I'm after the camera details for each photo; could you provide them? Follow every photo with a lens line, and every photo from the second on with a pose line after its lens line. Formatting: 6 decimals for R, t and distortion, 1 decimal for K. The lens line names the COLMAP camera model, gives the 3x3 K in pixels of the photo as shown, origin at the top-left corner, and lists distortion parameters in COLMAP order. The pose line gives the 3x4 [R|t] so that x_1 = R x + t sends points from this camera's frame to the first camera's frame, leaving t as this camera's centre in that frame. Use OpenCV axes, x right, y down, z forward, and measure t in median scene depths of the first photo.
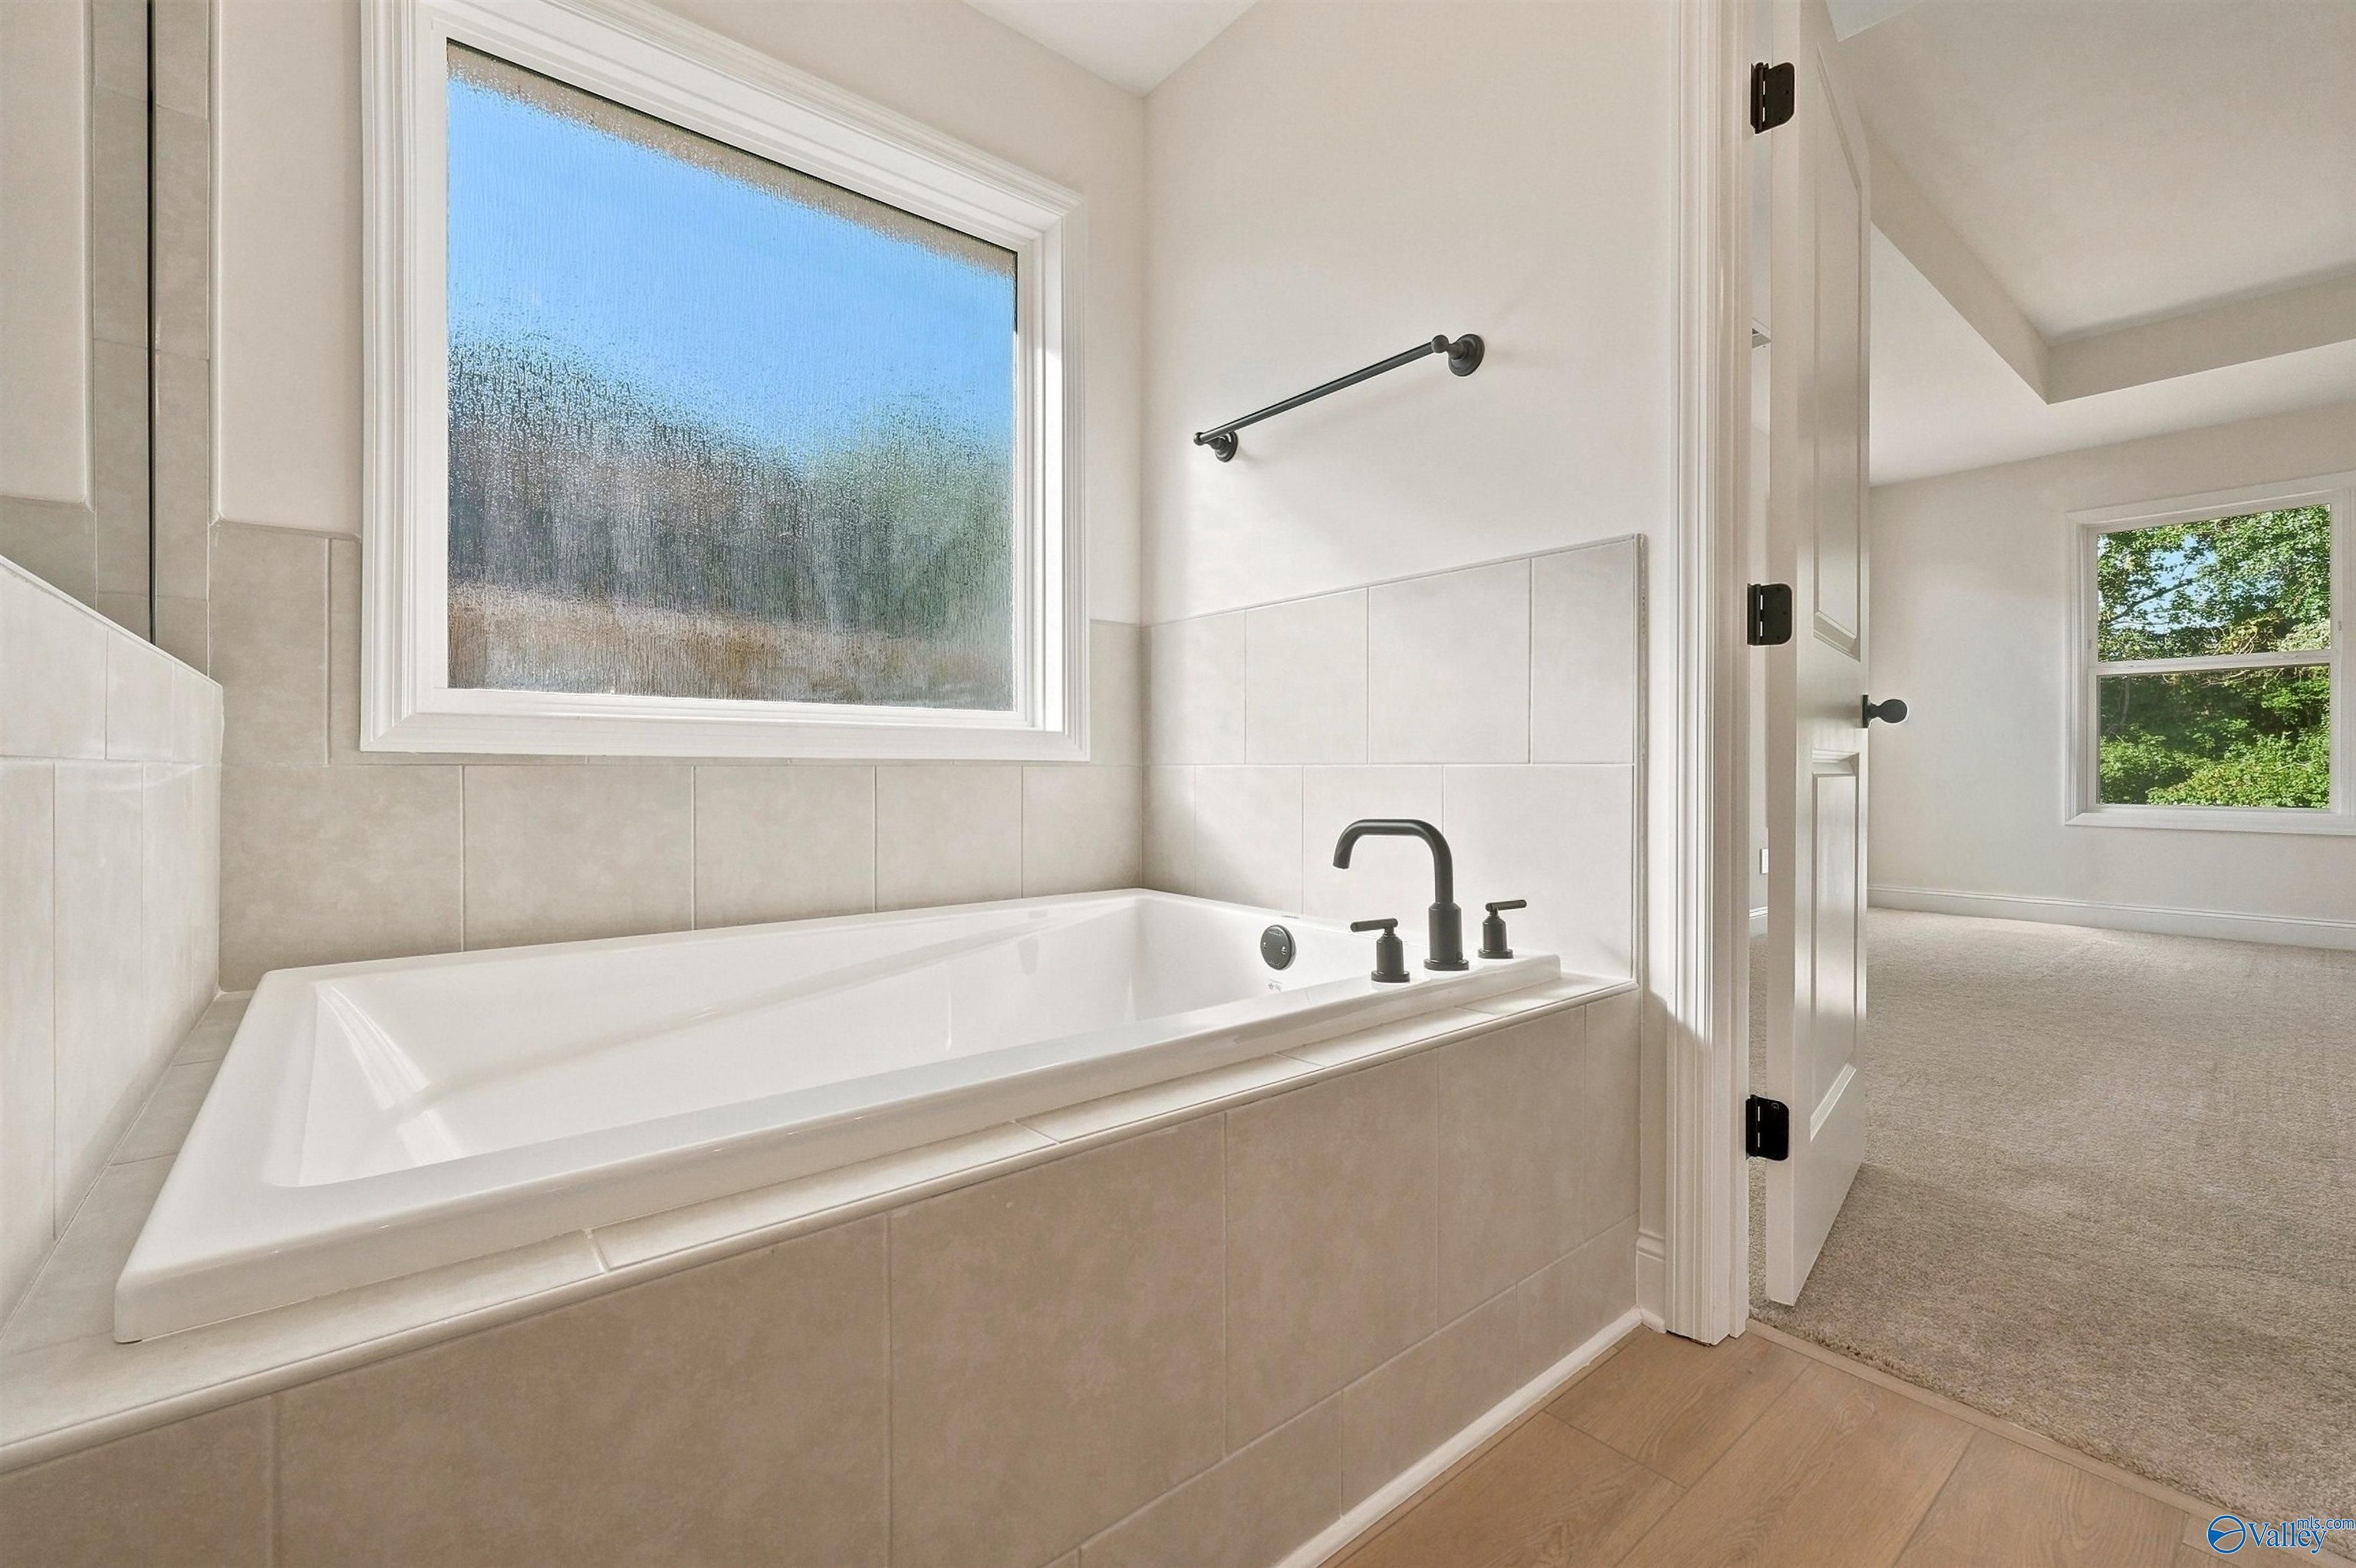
lens RADIAL K [[981.5, 0, 1175.8], [0, 981.5, 768.8], [0, 0, 1]] dist [-0.002569, -0.000751]
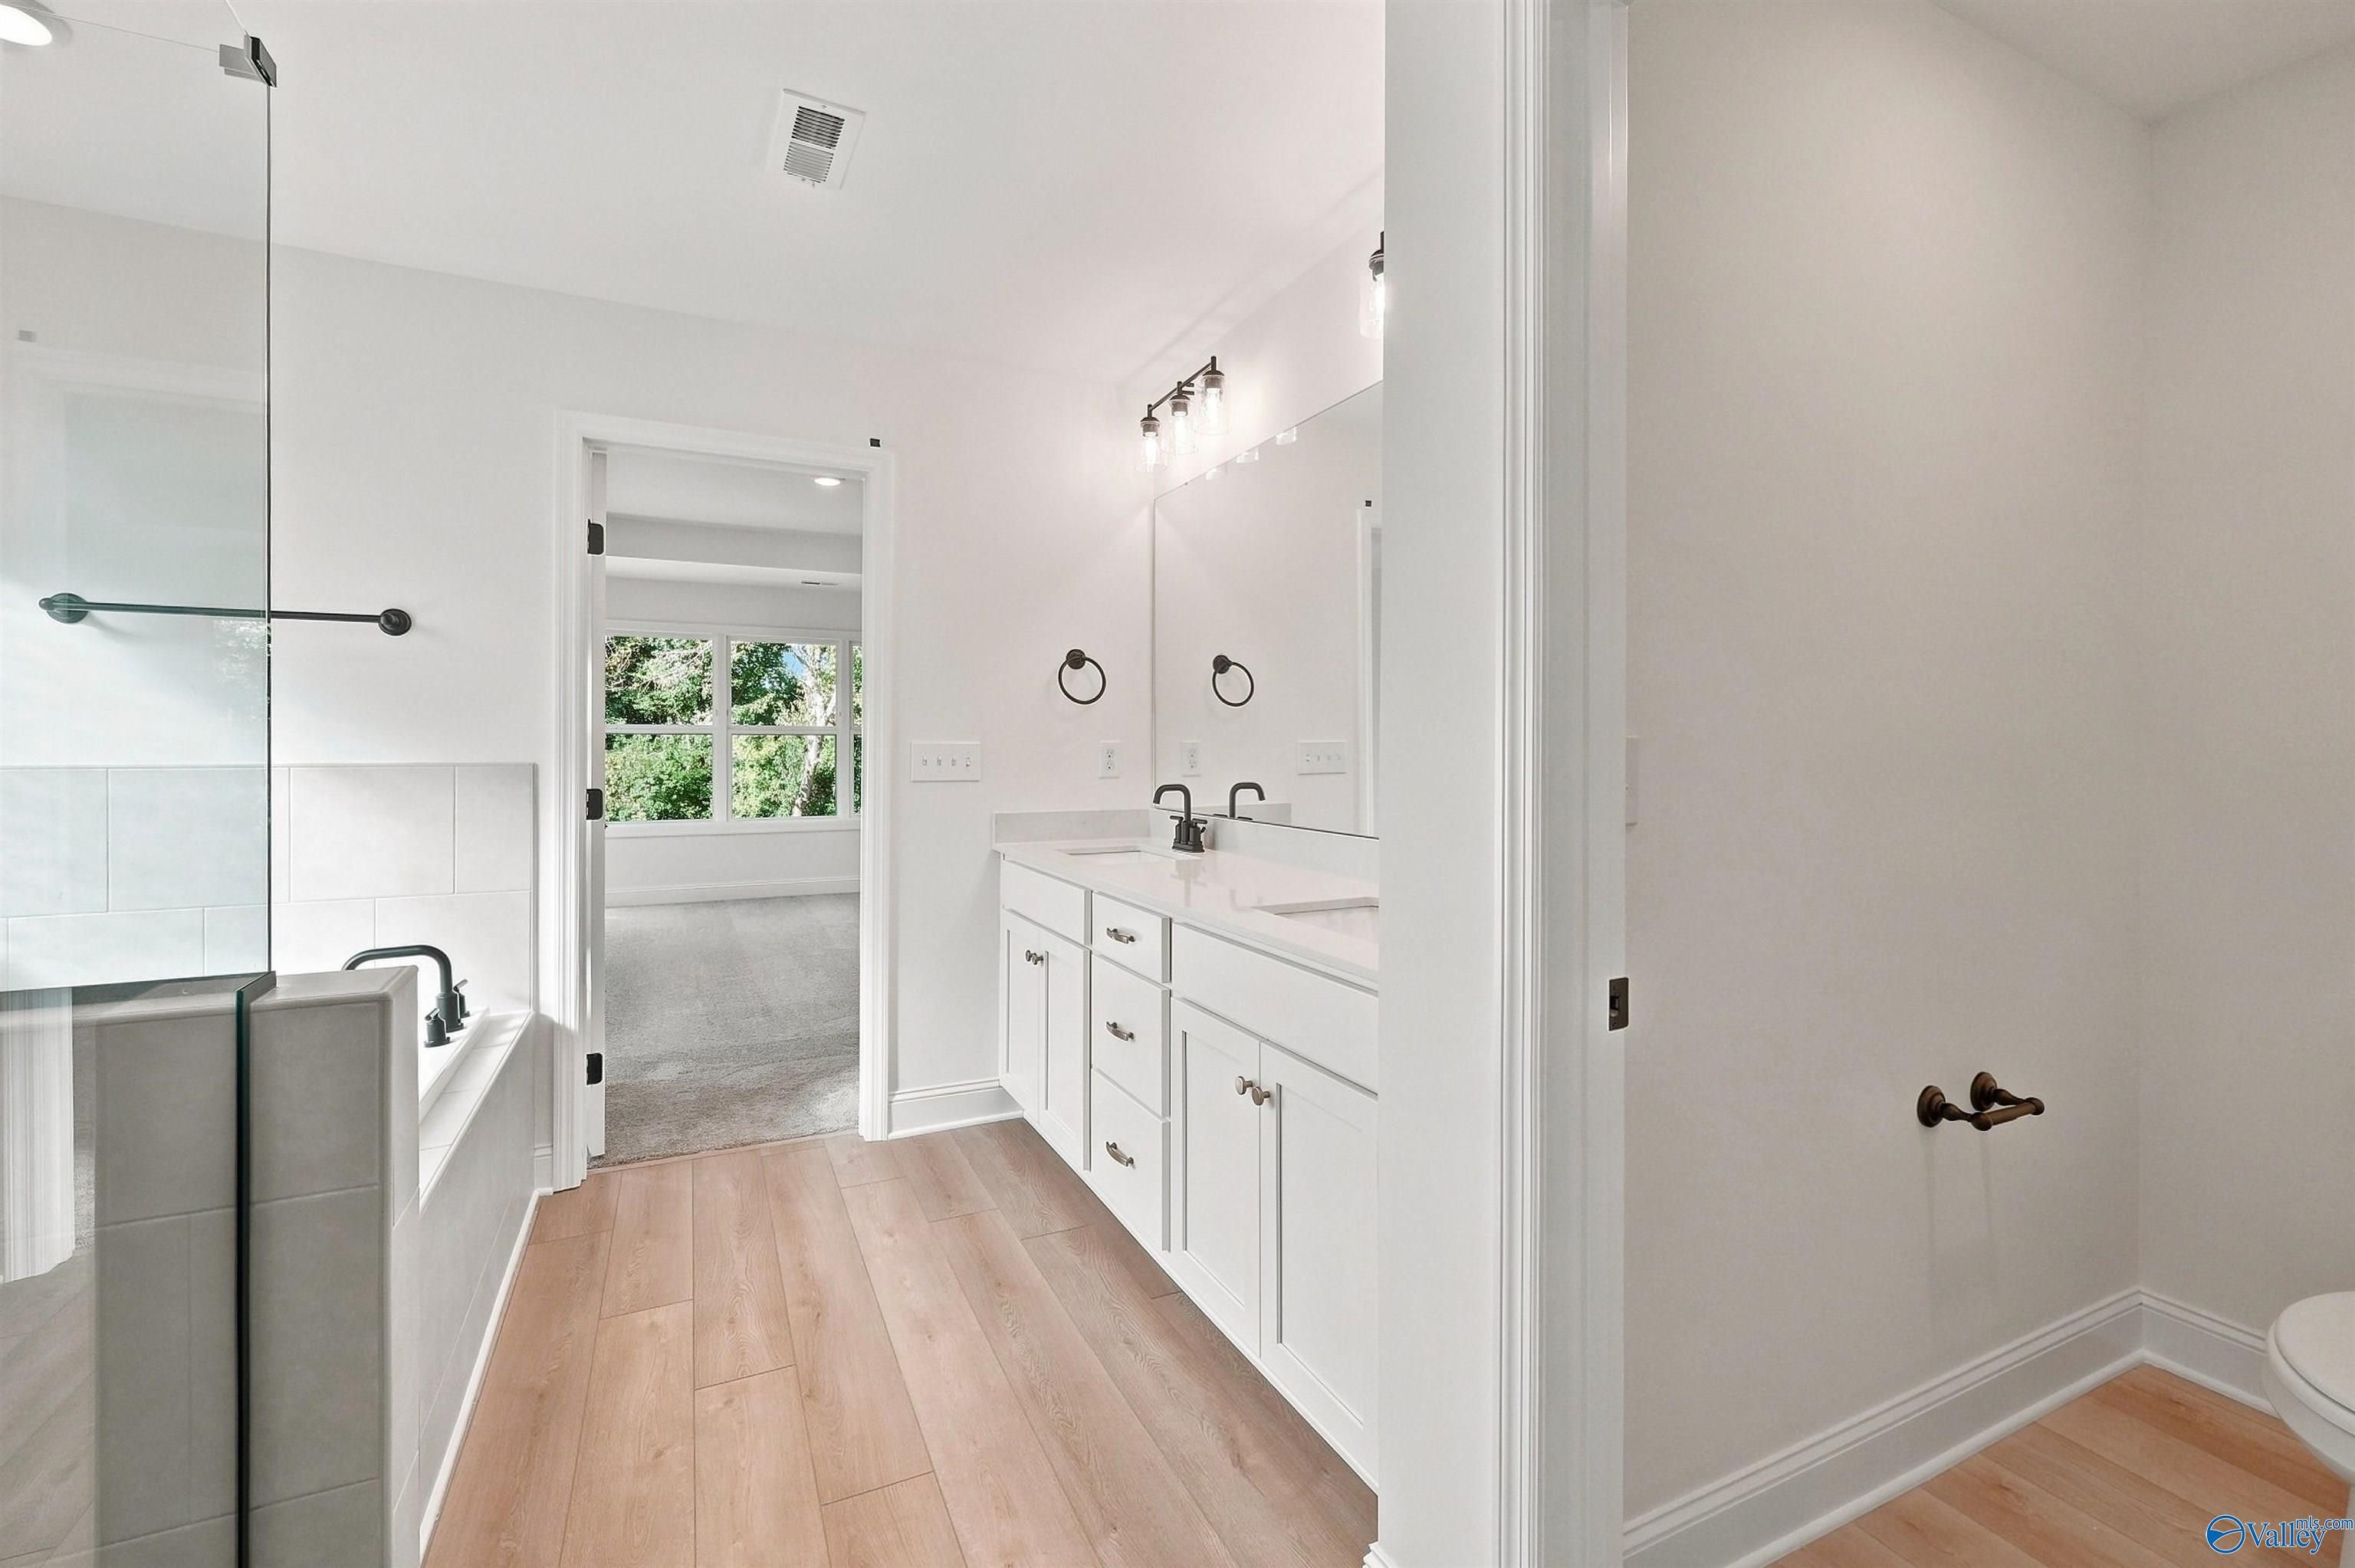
lens RADIAL K [[981.0, 0, 1175.3], [0, 981.0, 768.8], [0, 0, 1]] dist [-0.002569, -0.000751]
pose [[0.220314, -0.017426, 0.975273, -1.044630], [-0.003895, 0.999817, 0.018745, -0.273191], [-0.975421, -0.007929, 0.220206, -0.559125]]
